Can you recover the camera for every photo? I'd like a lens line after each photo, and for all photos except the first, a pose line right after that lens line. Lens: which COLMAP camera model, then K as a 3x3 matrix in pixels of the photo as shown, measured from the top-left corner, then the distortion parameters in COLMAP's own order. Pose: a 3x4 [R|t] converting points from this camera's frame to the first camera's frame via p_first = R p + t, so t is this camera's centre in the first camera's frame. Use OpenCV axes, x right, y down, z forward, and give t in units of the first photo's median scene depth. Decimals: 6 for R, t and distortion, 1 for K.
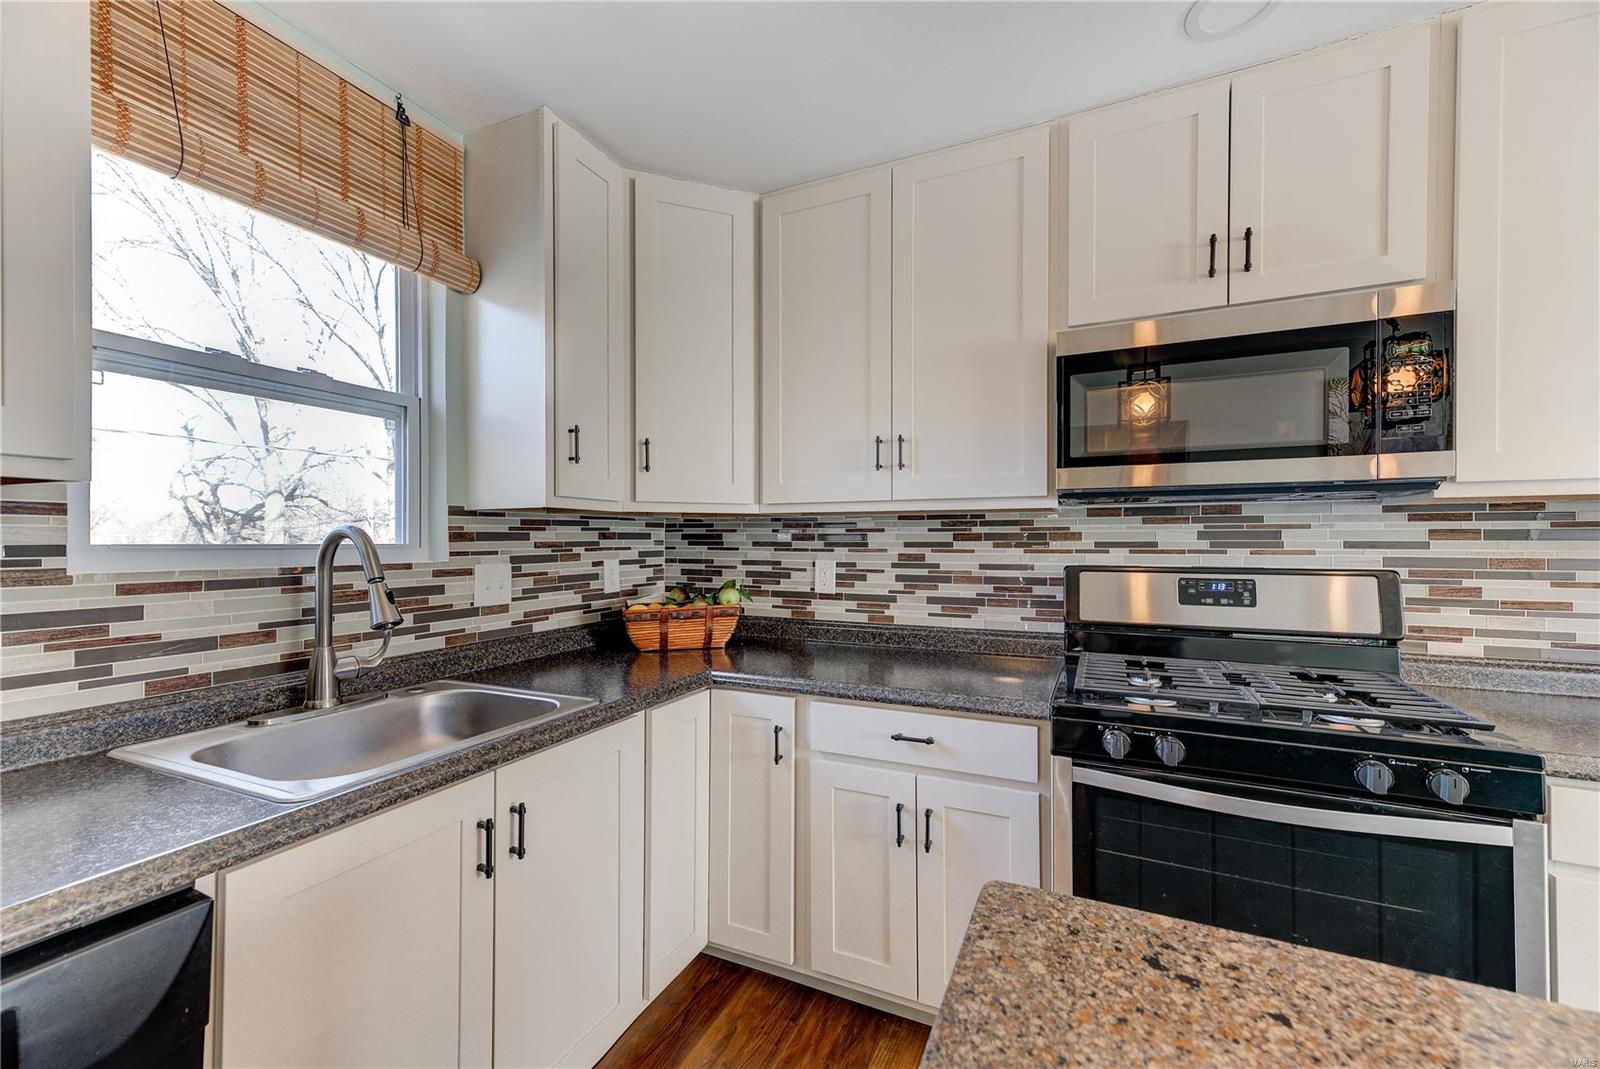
lens RADIAL K [[632.4, 0, 803.7], [0, 632.4, 534.0], [0, 0, 1]] dist [0.020591, 0.000114]
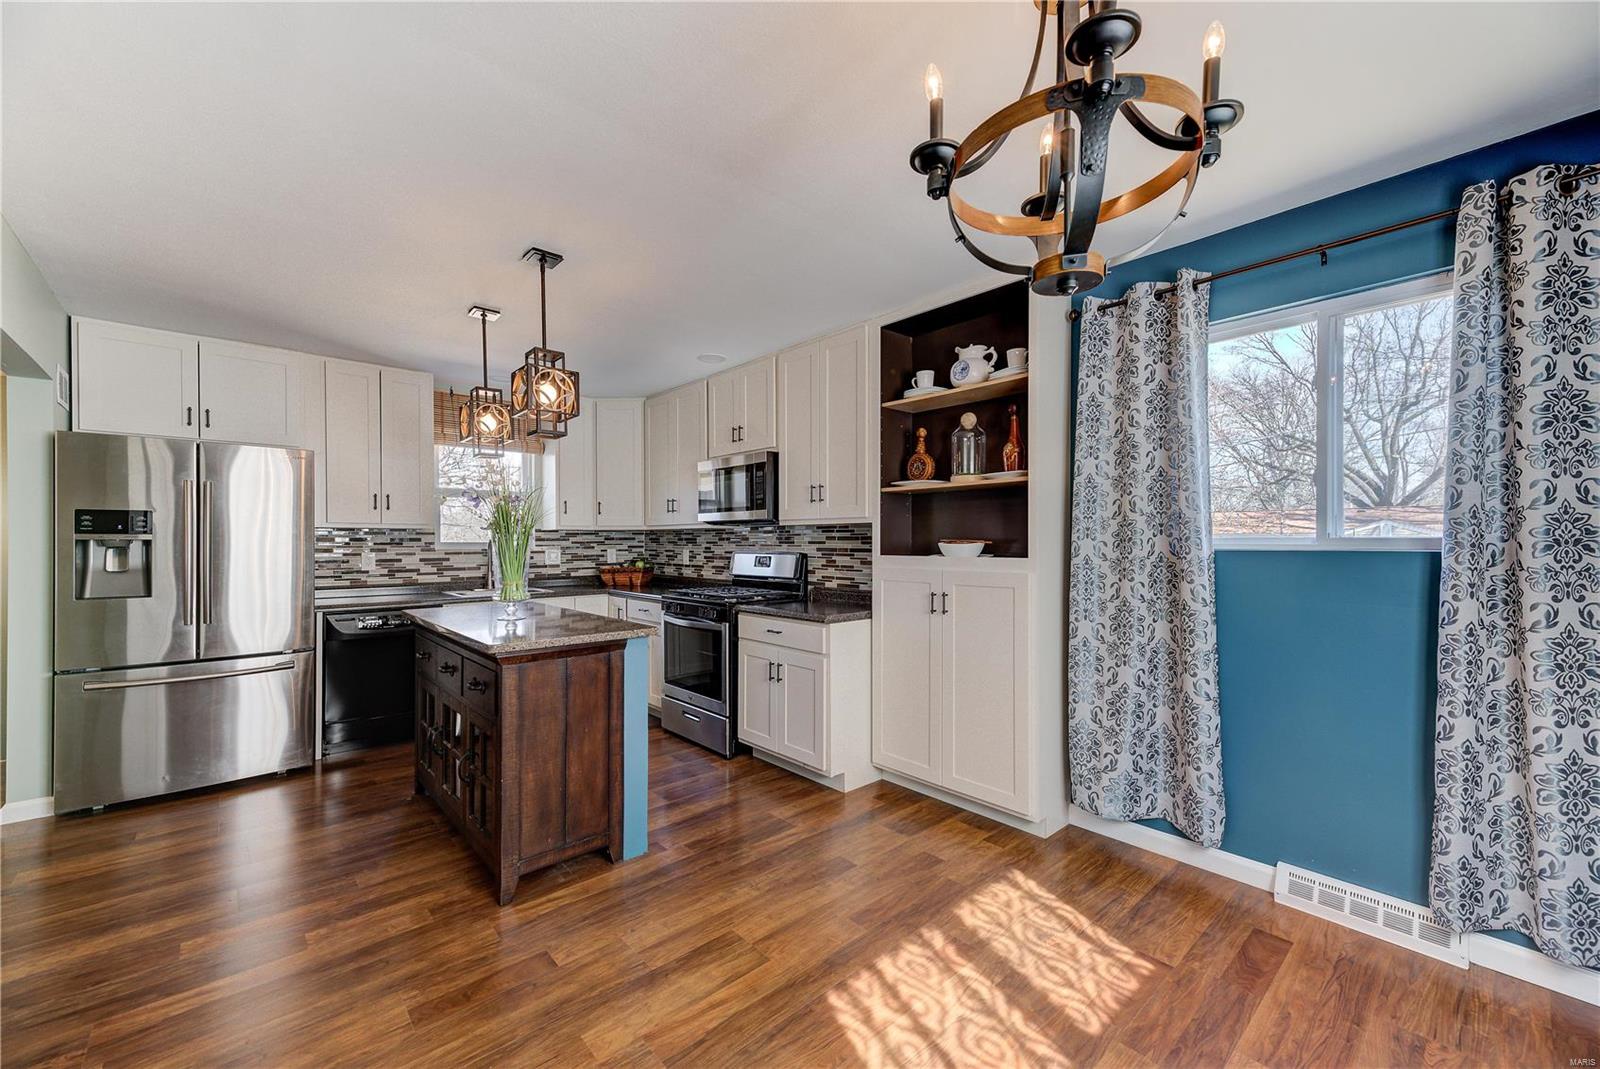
lens RADIAL K [[621.3, 0, 800.0], [0, 621.3, 534.5], [0, 0, 1]] dist [0.020069, 0.000070]
pose [[0.916460, -0.004651, -0.400100, 1.485928], [0.005402, 0.999985, 0.000750, -0.013303], [0.400091, -0.002848, 0.916471, -0.987659]]
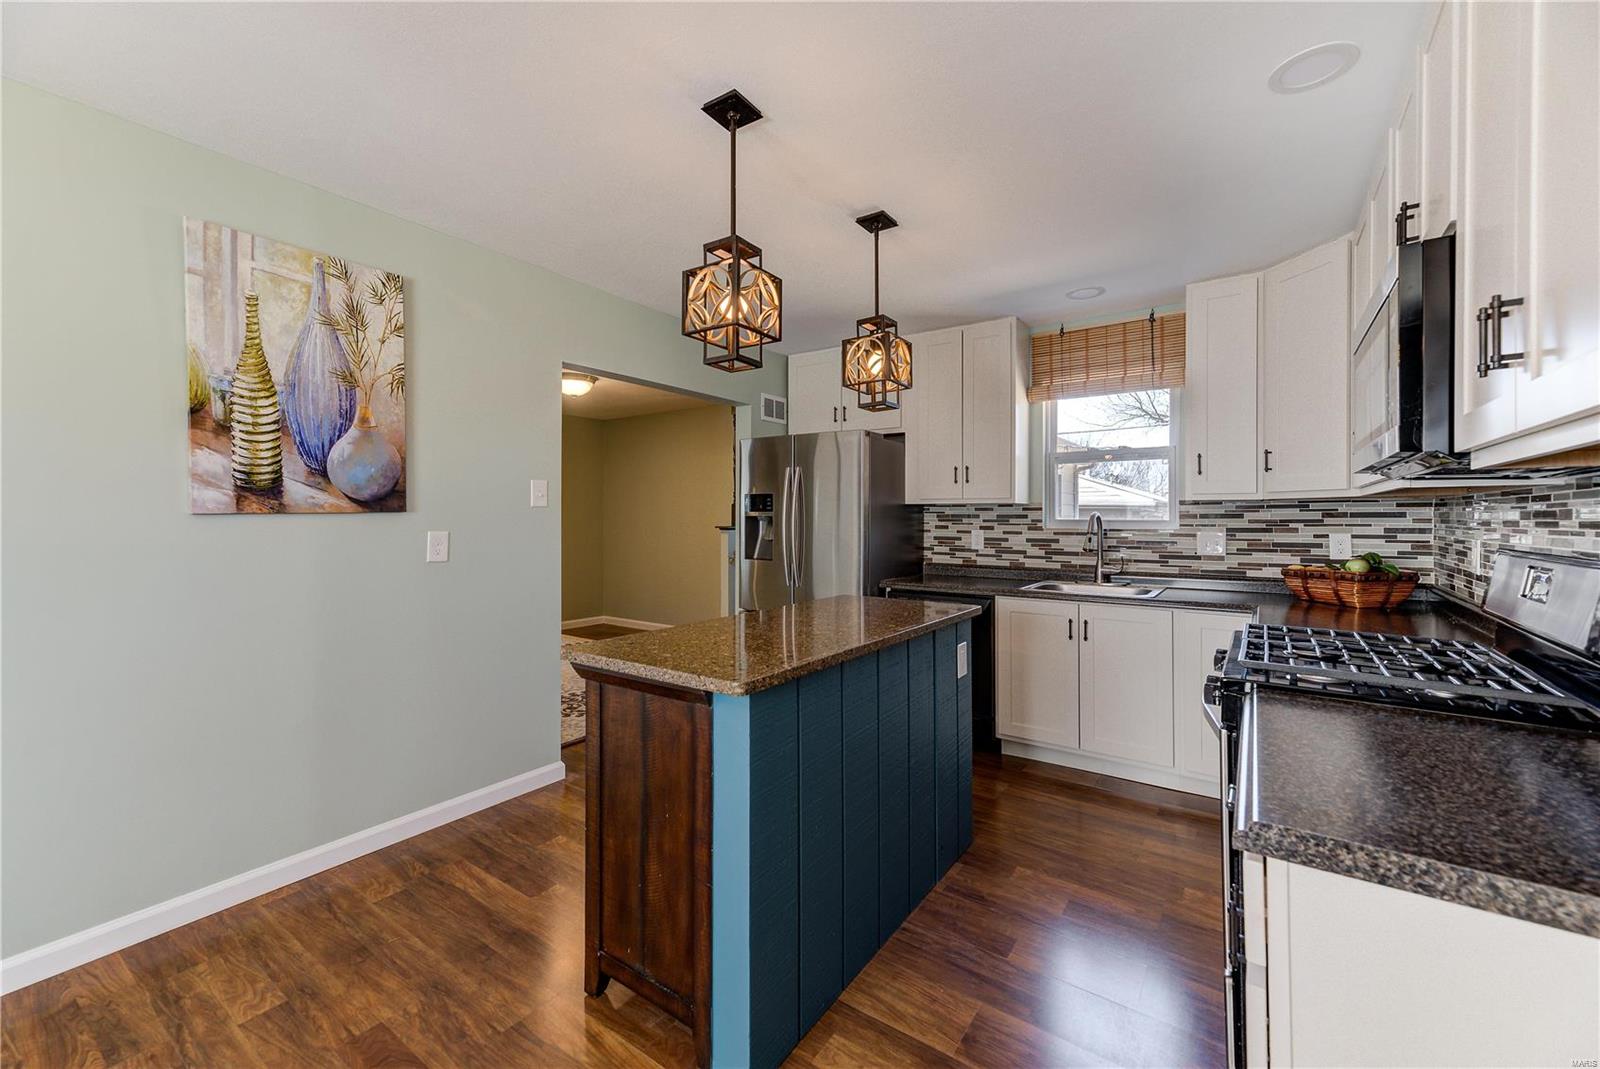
lens RADIAL K [[646.0, 0, 803.2], [0, 646.0, 517.2], [0, 0, 1]] dist [0.024493, -0.000092]
pose [[-0.171550, -0.000113, -0.985175, 1.384859], [0.009162, 0.999957, -0.001710, -0.000287], [0.985133, -0.009320, -0.171542, 0.193786]]
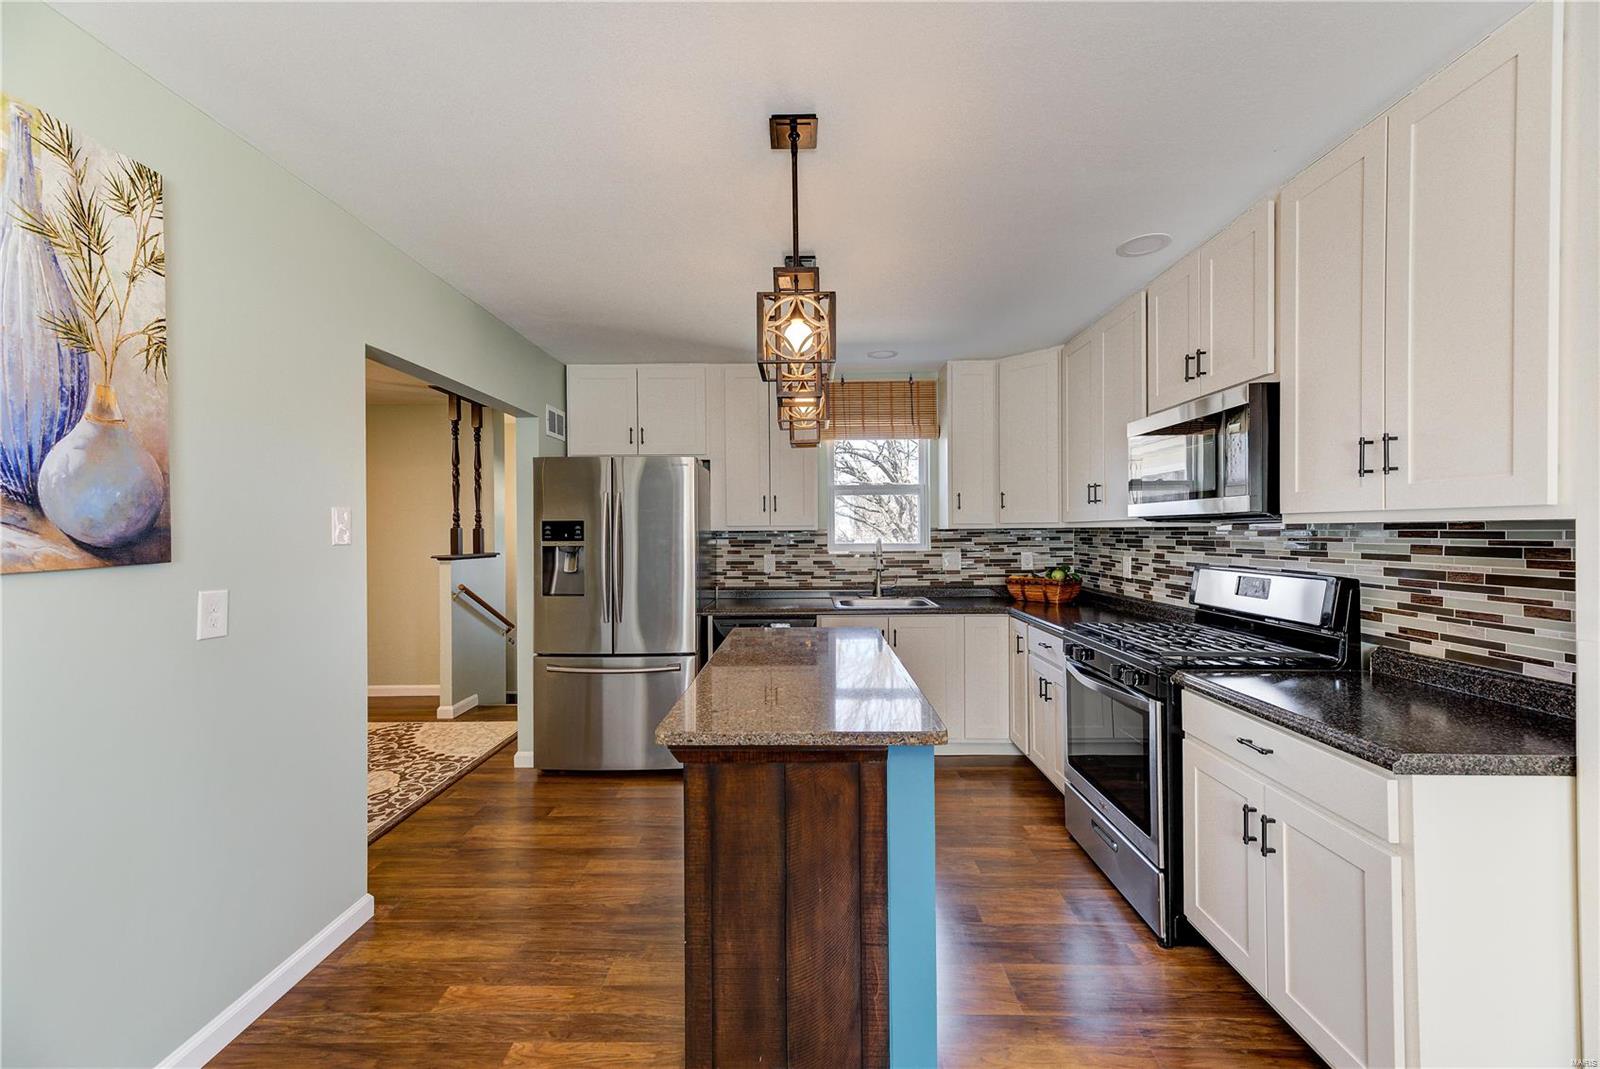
lens RADIAL K [[632.4, 0, 803.7], [0, 632.4, 534.0], [0, 0, 1]] dist [0.020591, 0.000114]
pose [[0.409824, 0.001891, -0.912162, 1.283578], [0.016971, 0.999809, 0.009697, -0.046065], [0.912006, -0.019455, 0.409714, -0.385403]]
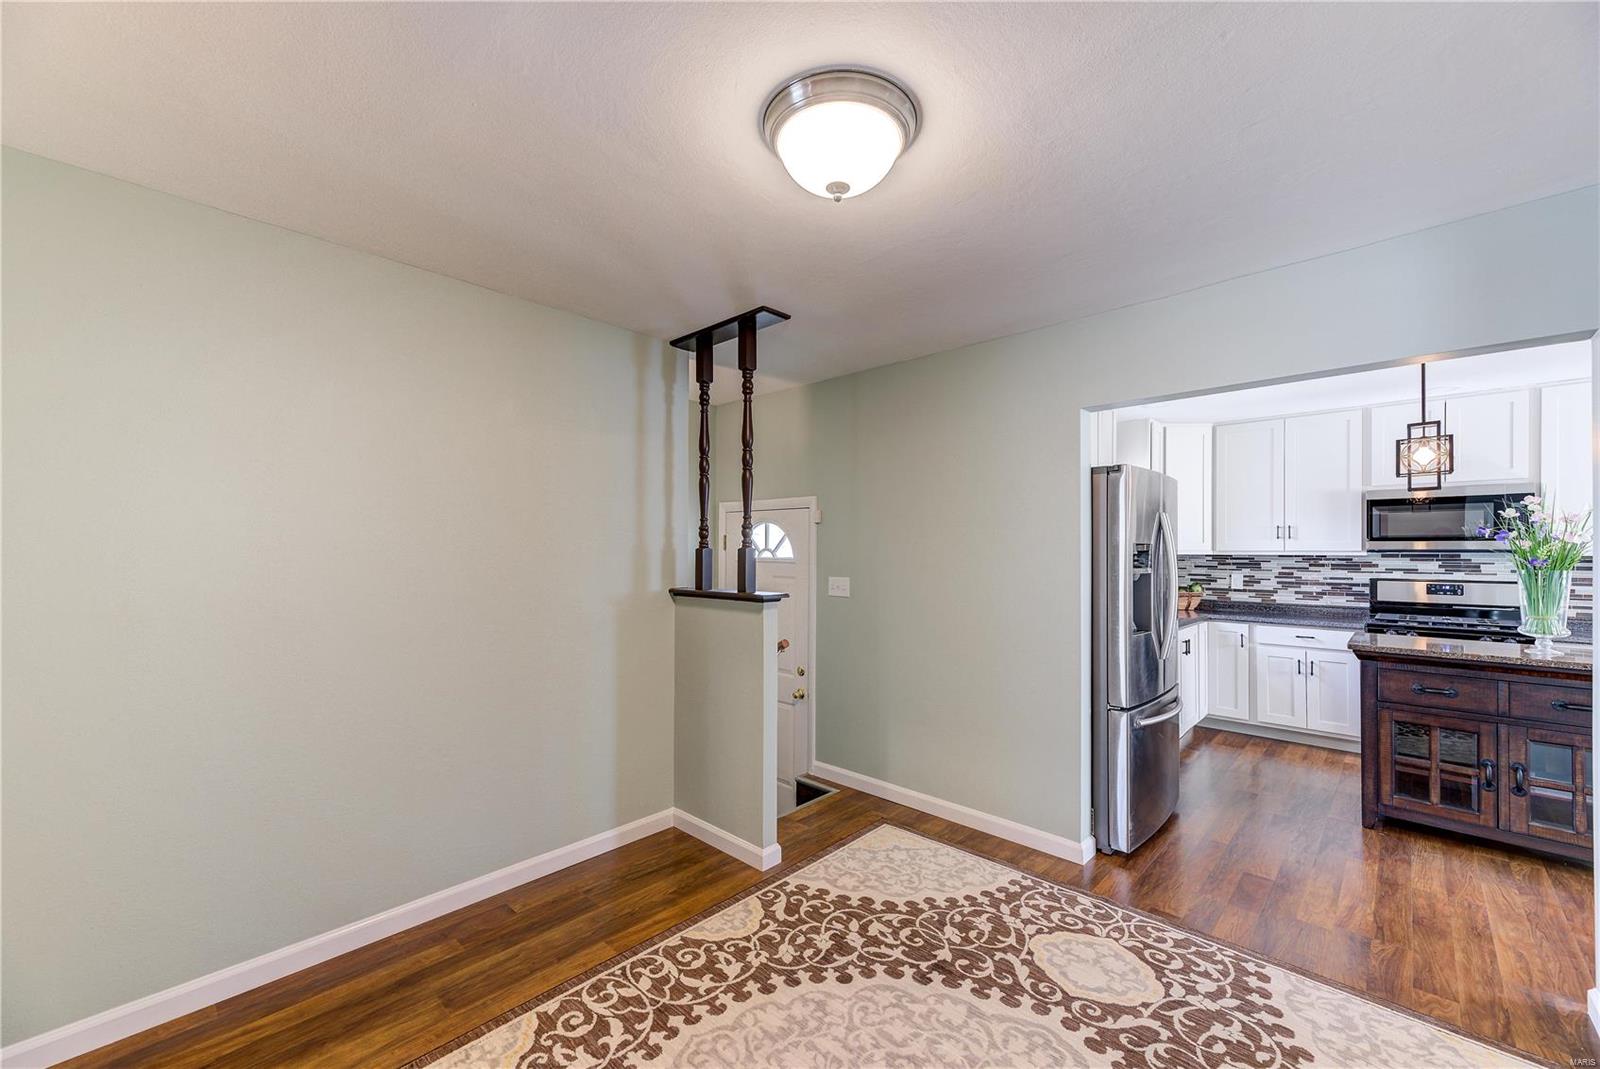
lens RADIAL K [[635.4, 0, 800.3], [0, 635.4, 547.3], [0, 0, 1]] dist [0.000248, -0.000044]
pose [[0.944411, 0.001558, -0.328763, -0.791613], [0.000630, 0.999978, 0.006549, -0.079966], [0.328766, -0.006392, 0.944390, -1.879897]]
